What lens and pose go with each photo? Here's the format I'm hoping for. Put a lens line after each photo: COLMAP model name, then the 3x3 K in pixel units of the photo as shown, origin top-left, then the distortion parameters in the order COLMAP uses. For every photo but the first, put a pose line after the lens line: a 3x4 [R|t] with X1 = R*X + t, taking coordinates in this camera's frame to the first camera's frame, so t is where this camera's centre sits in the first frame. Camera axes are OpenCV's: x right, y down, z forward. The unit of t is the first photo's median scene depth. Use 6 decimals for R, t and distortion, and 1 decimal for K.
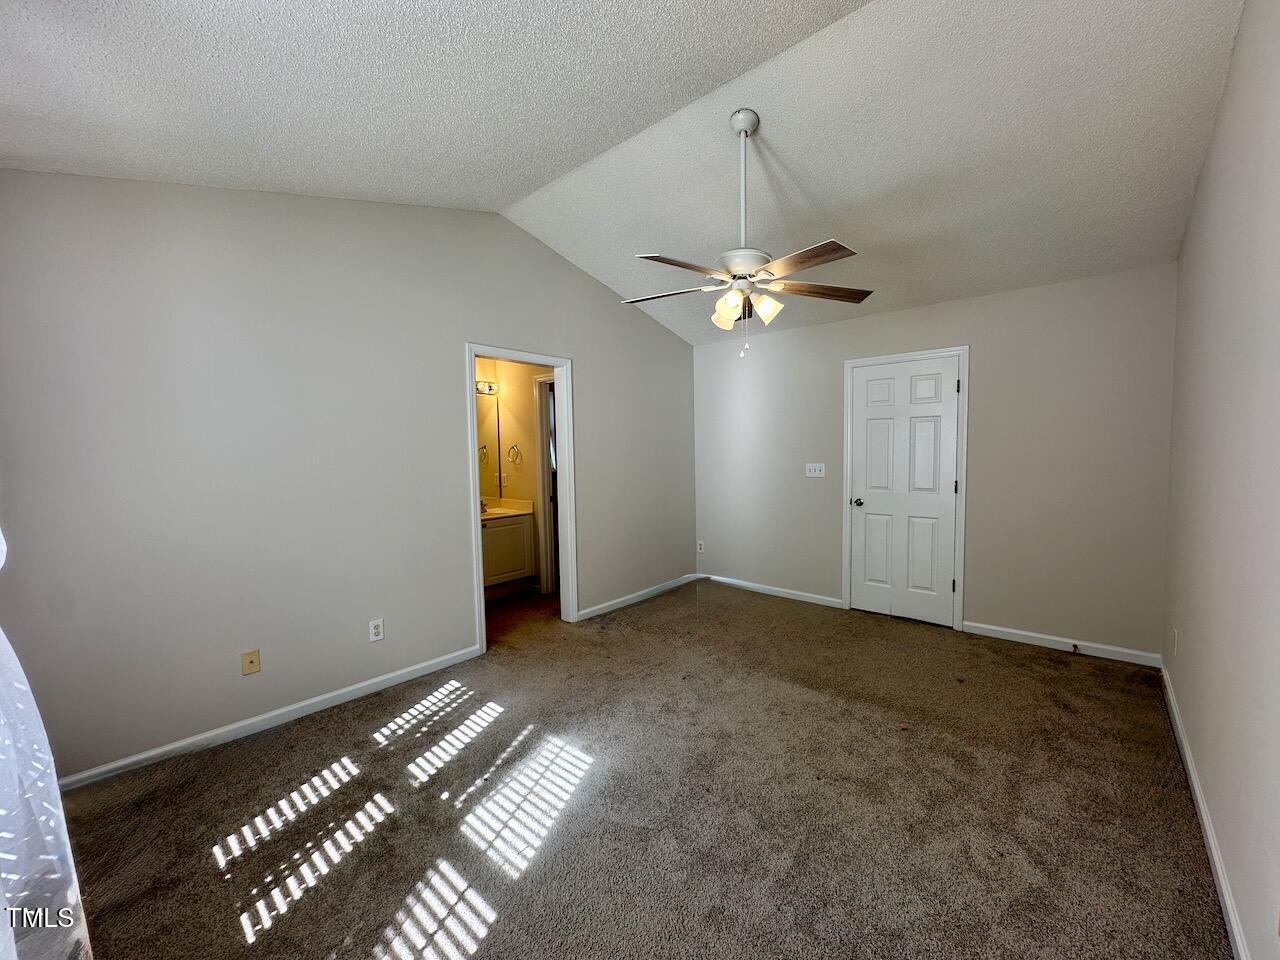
lens RADIAL K [[509.3, 0, 640.0], [0, 509.3, 480.0], [0, 0, 1]] dist [-0.001229, -0.000235]
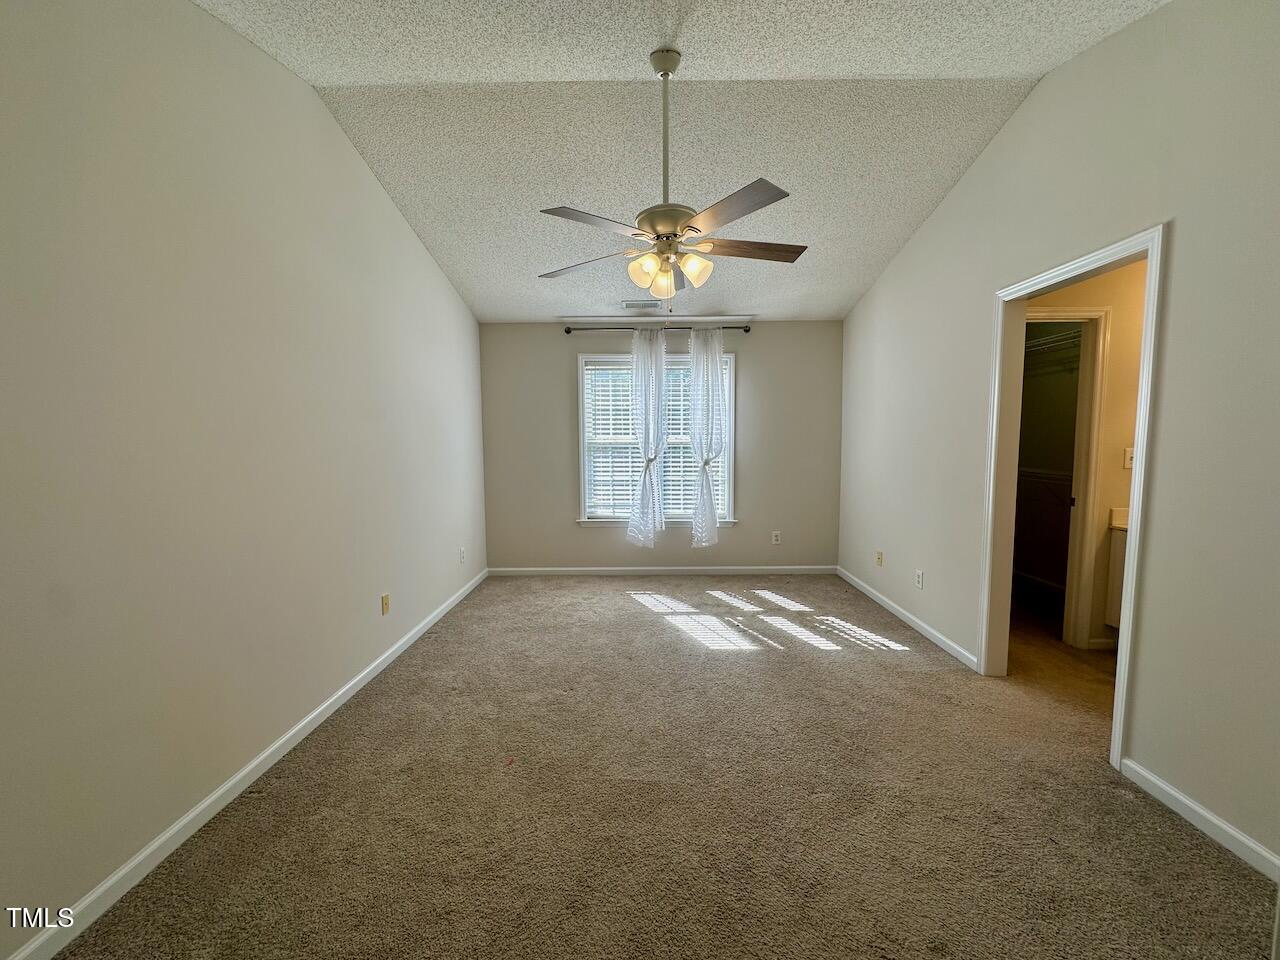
lens RADIAL K [[509.3, 0, 640.0], [0, 509.3, 480.0], [0, 0, 1]] dist [-0.001229, -0.000235]
pose [[-0.746963, 0.077420, -0.660343, 0.935590], [-0.020989, 0.989956, 0.139806, -0.108542], [0.664534, 0.118289, -0.737836, 1.814402]]
